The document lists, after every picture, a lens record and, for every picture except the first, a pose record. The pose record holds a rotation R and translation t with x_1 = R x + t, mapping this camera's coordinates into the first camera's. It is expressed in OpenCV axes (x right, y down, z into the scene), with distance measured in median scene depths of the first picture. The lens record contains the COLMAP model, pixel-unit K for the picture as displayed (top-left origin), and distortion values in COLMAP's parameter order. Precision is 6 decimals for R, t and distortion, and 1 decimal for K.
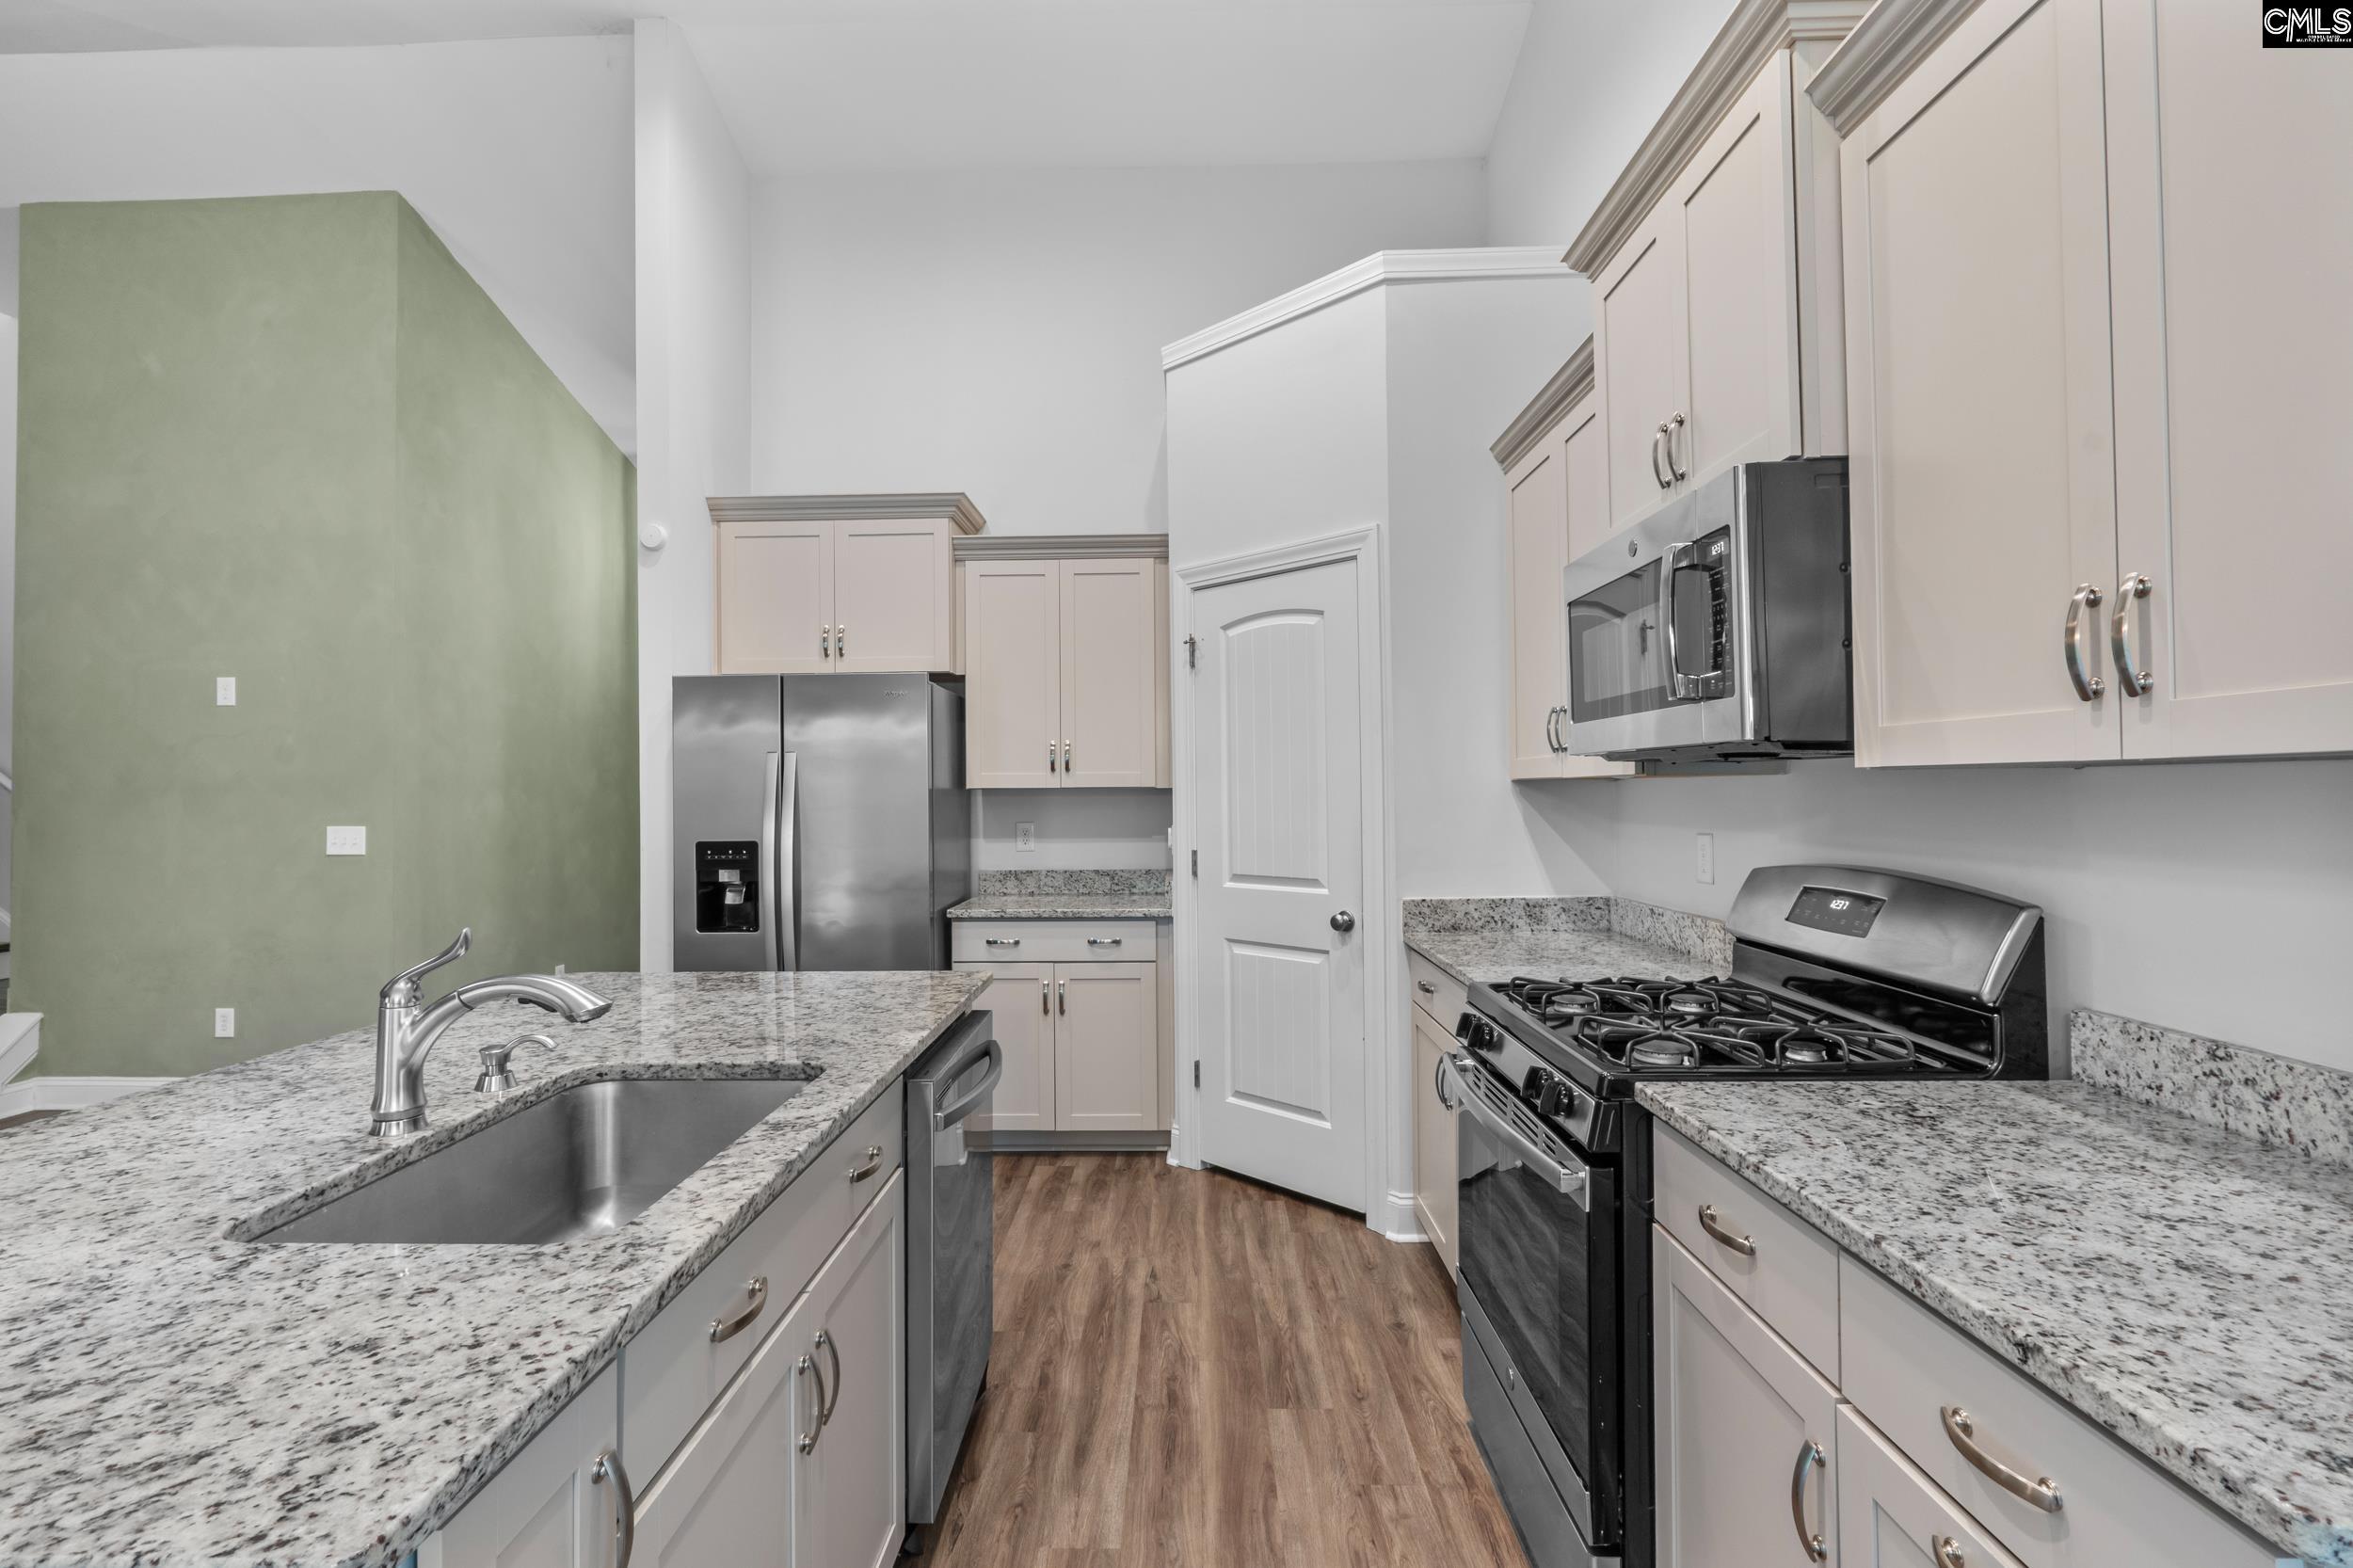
lens RADIAL K [[1088.4, 0, 1164.9], [0, 1088.4, 780.5], [0, 0, 1]] dist [-0.004988, -0.000663]
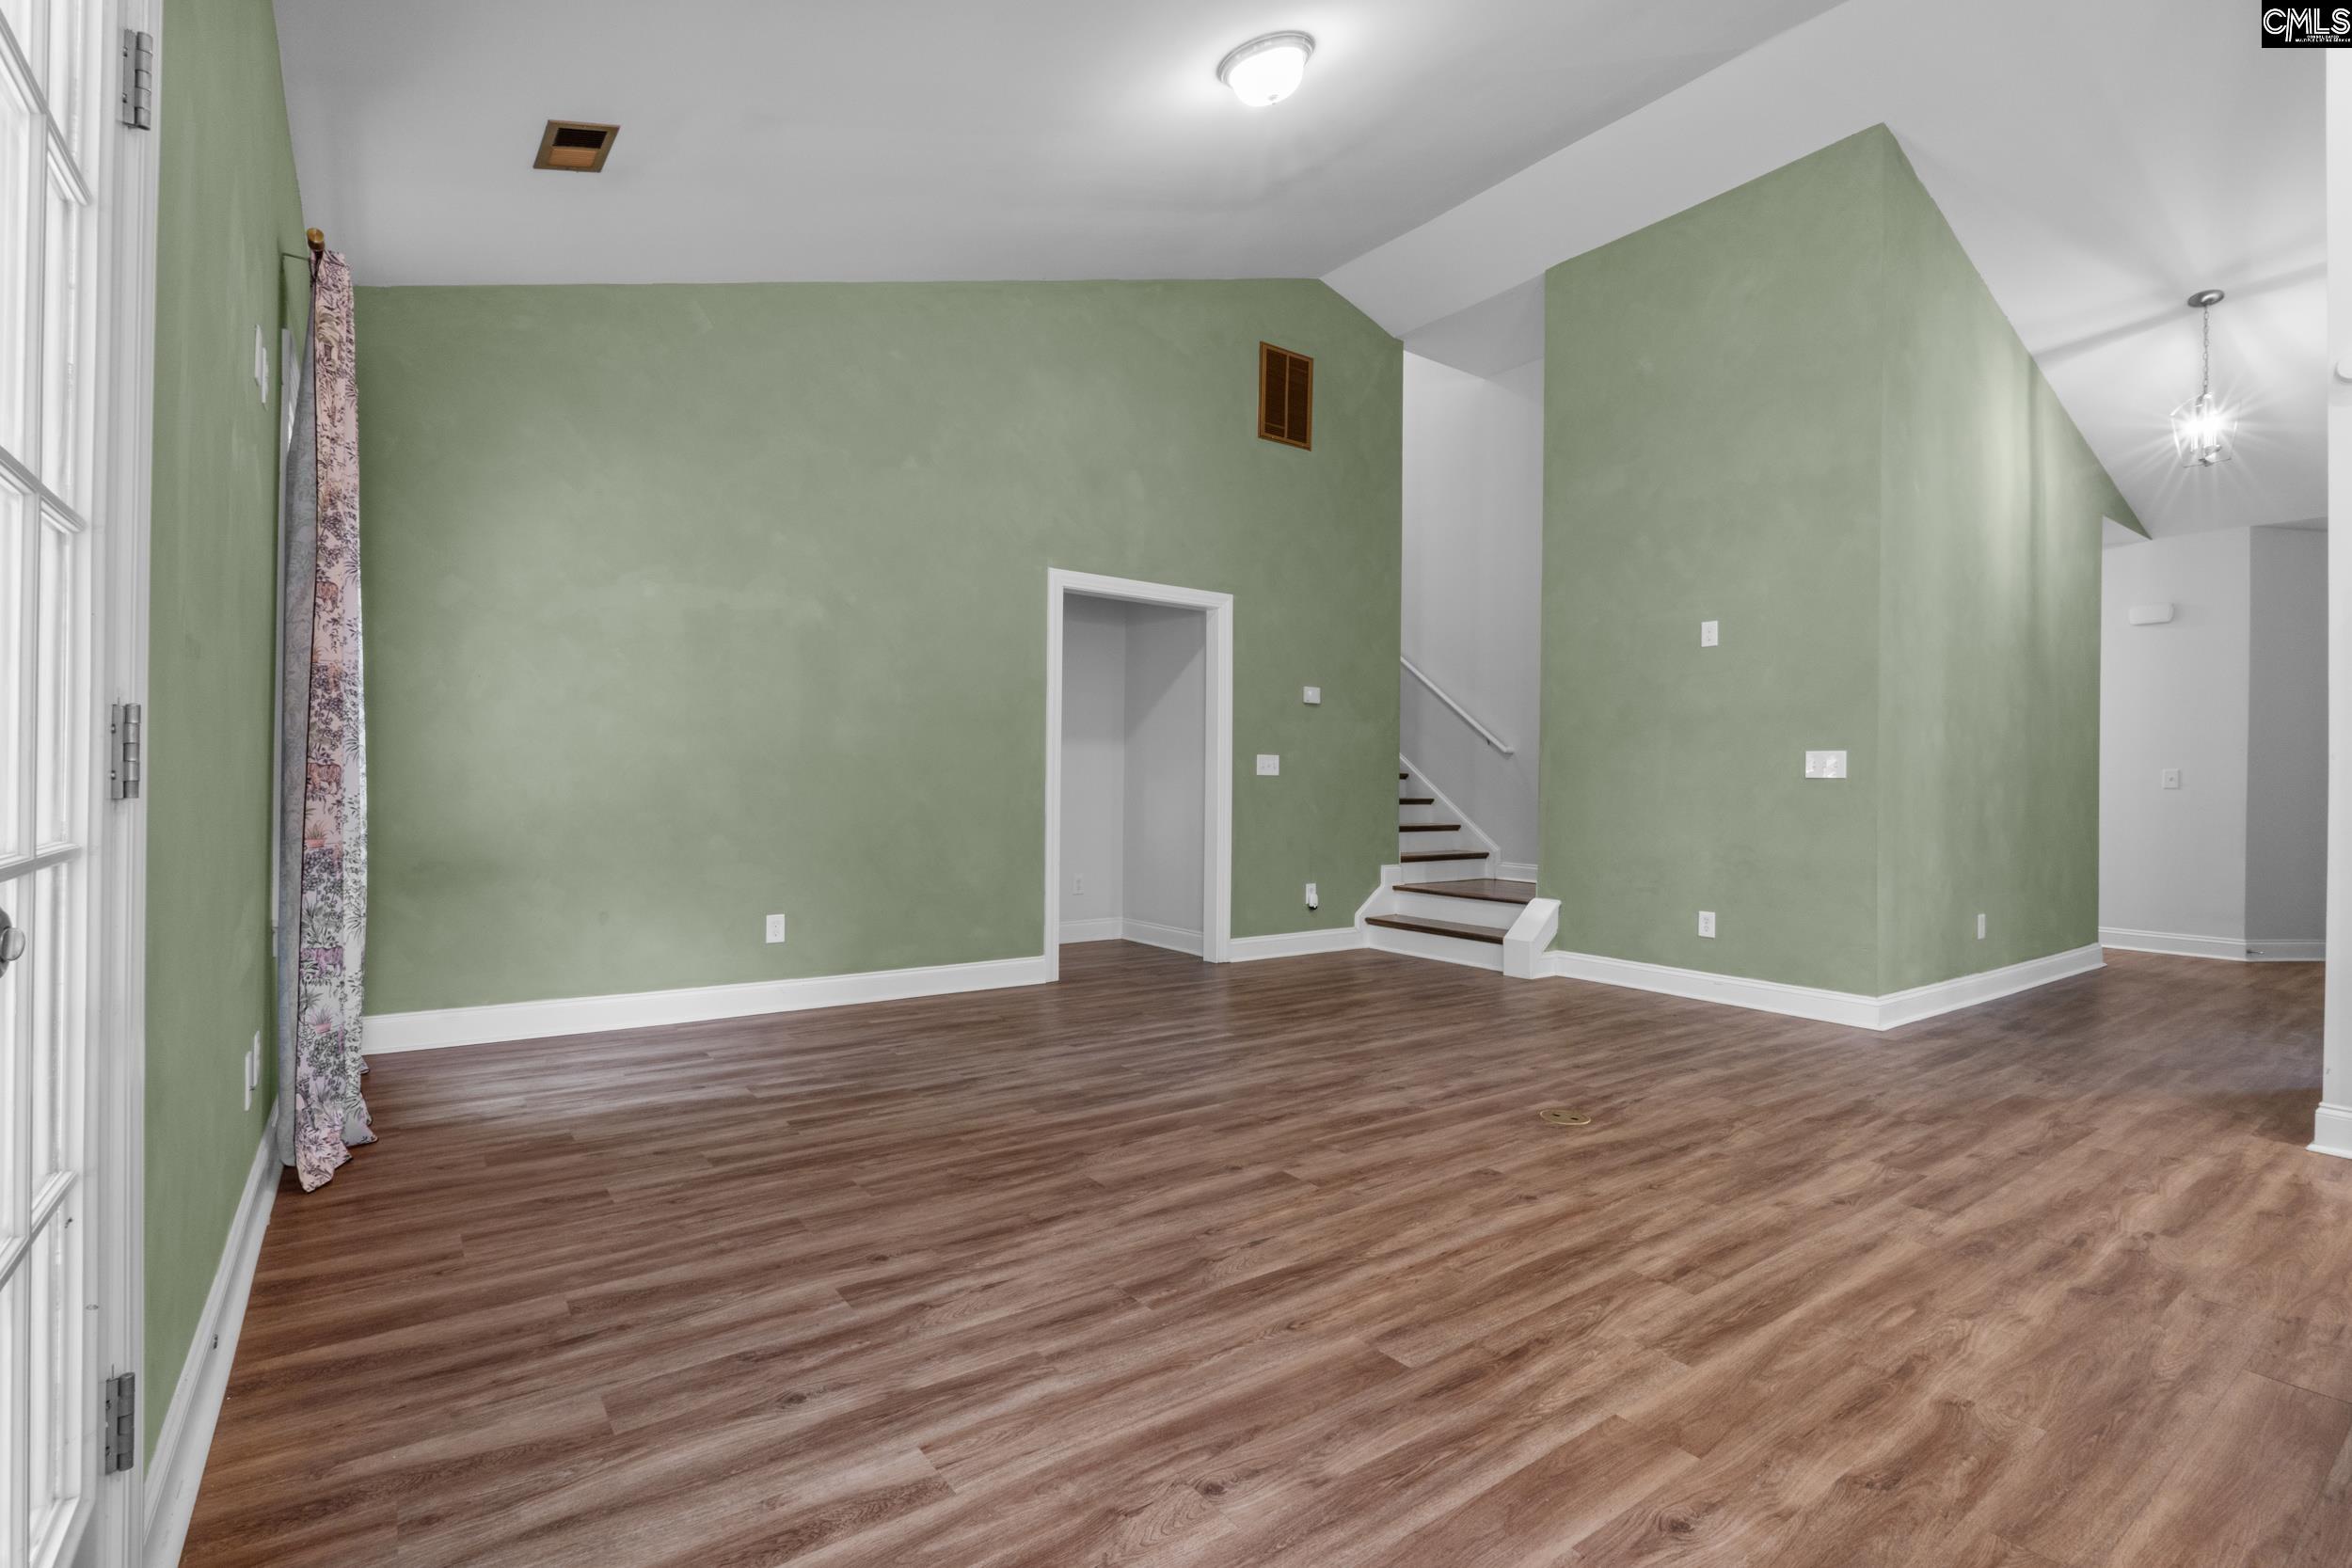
lens RADIAL K [[1084.9, 0, 1164.9], [0, 1084.9, 779.1], [0, 0, 1]] dist [-0.004018, -0.000246]
pose [[0.606320, 0.009333, -0.795166, -0.618630], [-0.007259, 0.999954, 0.006201, 0.135584], [0.795187, 0.002012, 0.606361, -0.289858]]
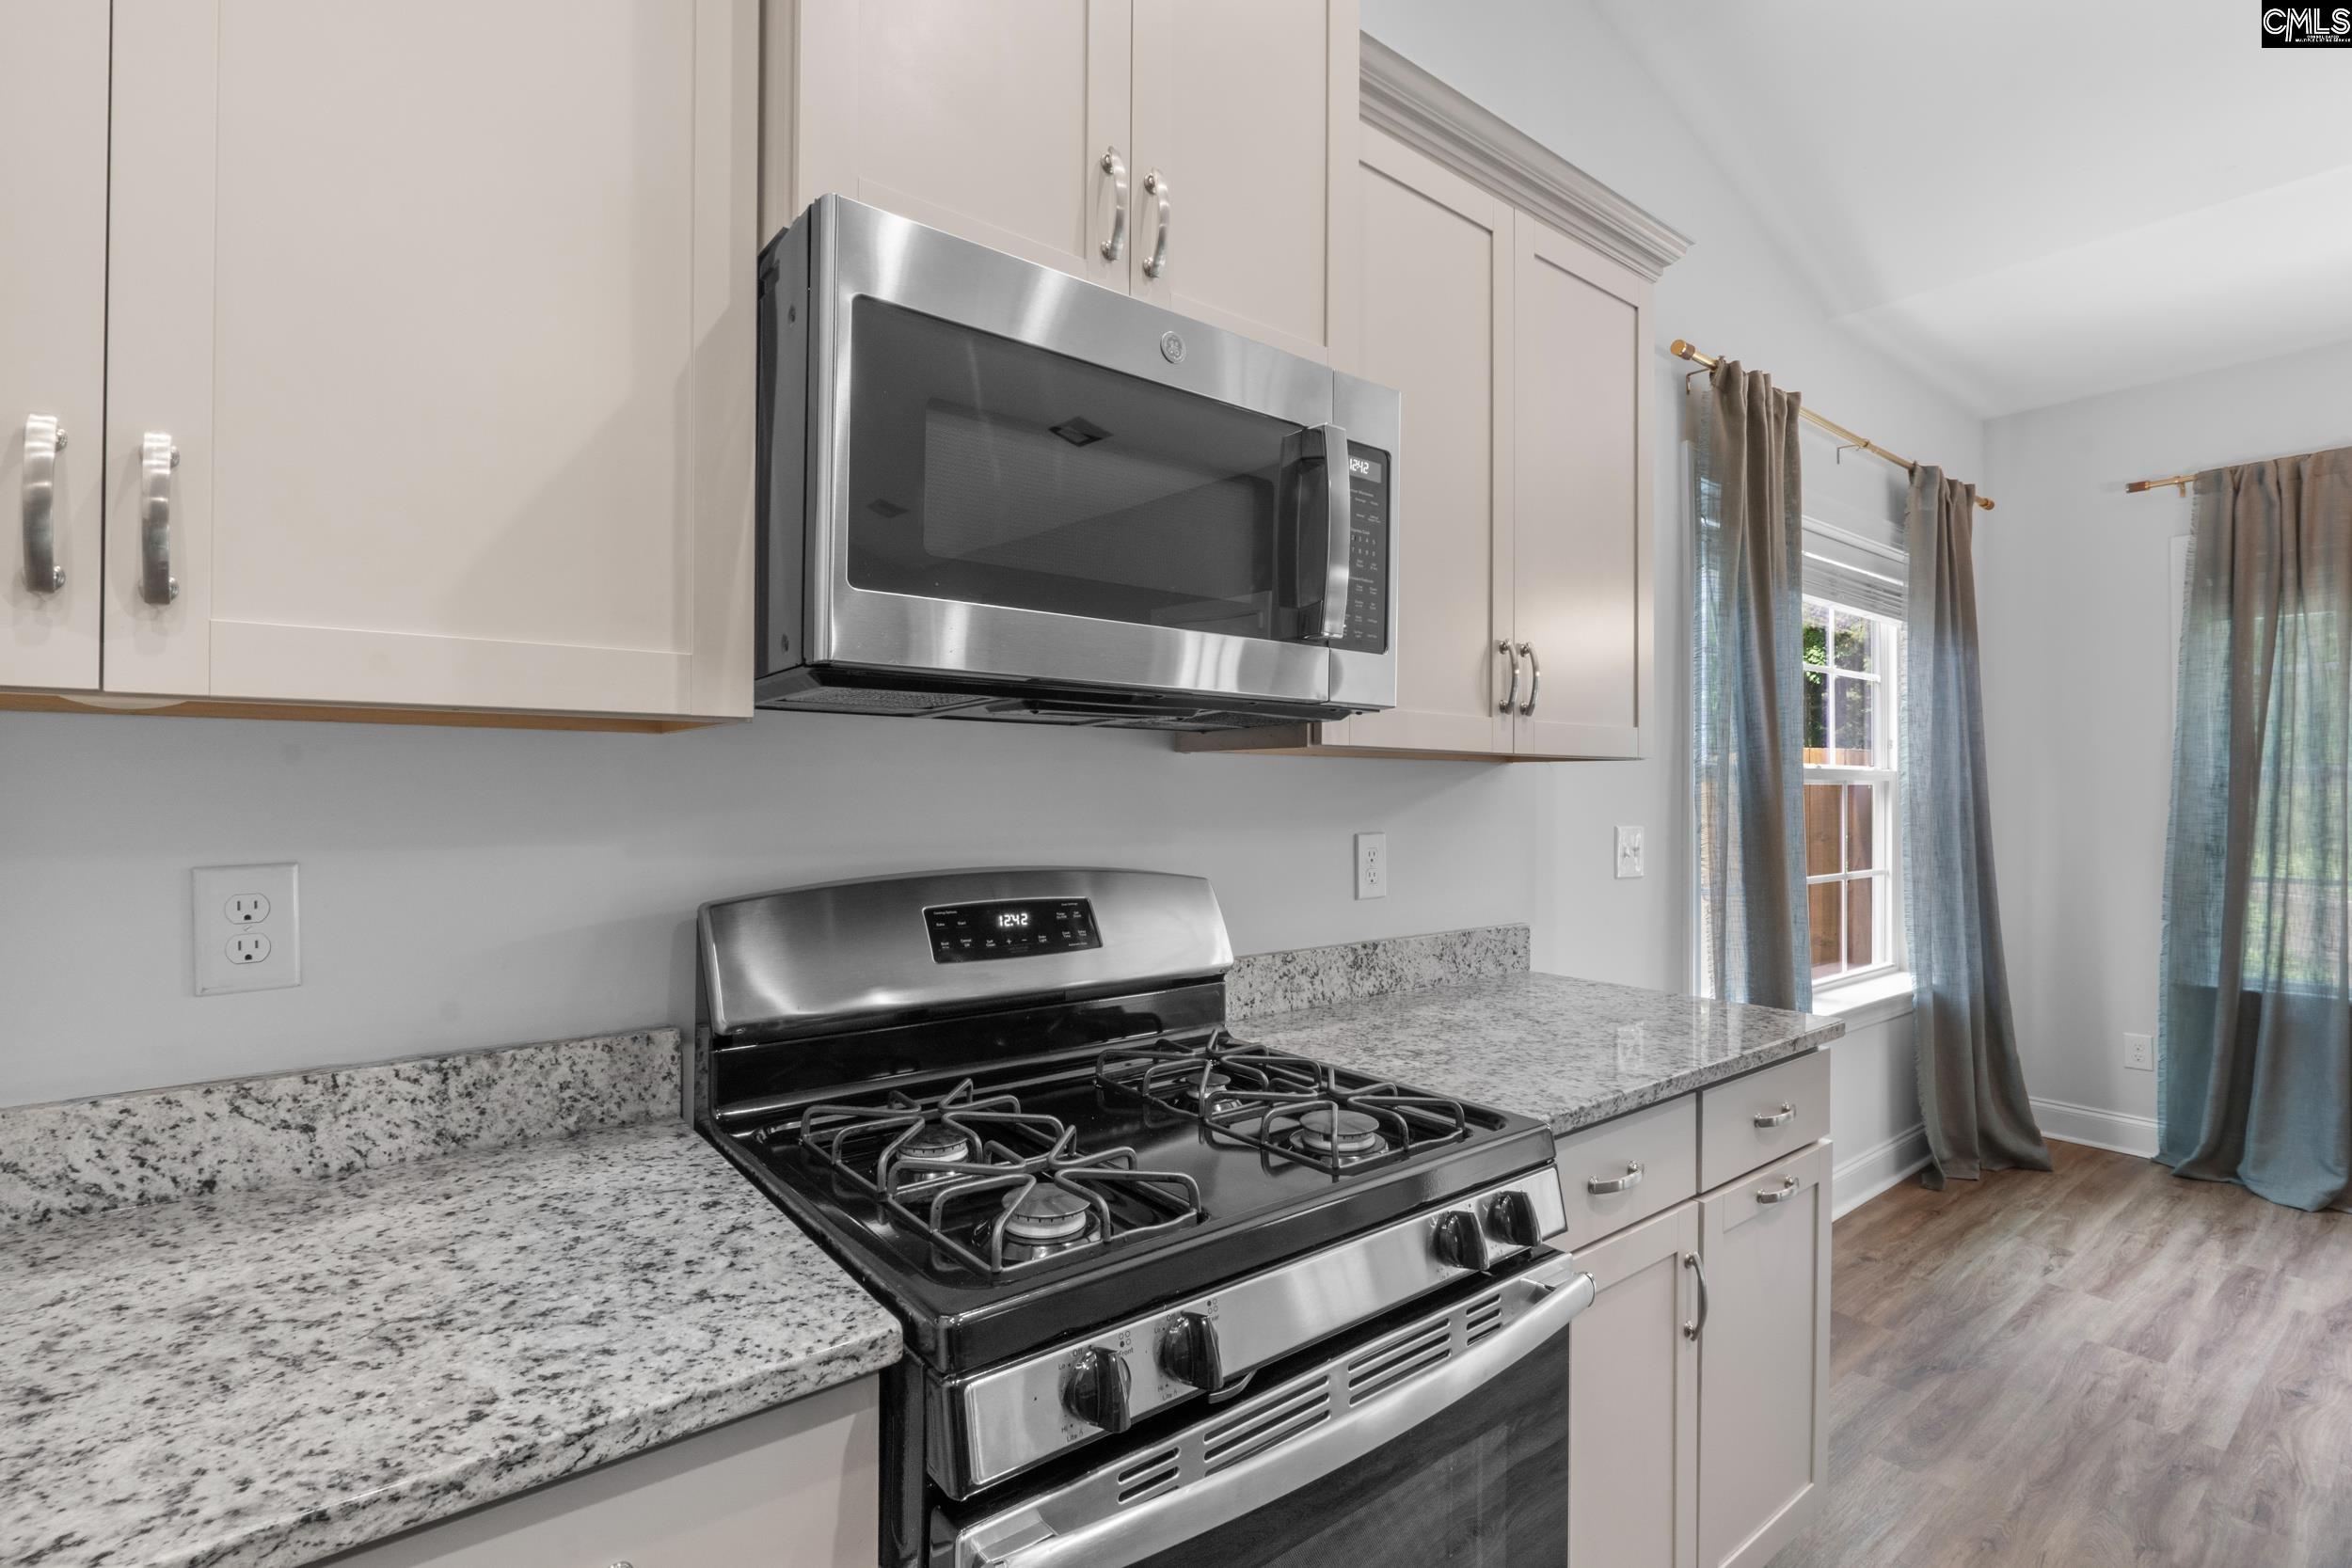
lens RADIAL K [[1087.9, 0, 1164.4], [0, 1087.9, 780.5], [0, 0, 1]] dist [-0.004988, -0.000663]
pose [[-0.629778, 0.011582, 0.776688, -0.020234], [-0.007417, 0.999754, -0.020923, 0.027797], [-0.776739, -0.018938, -0.629537, 1.146313]]
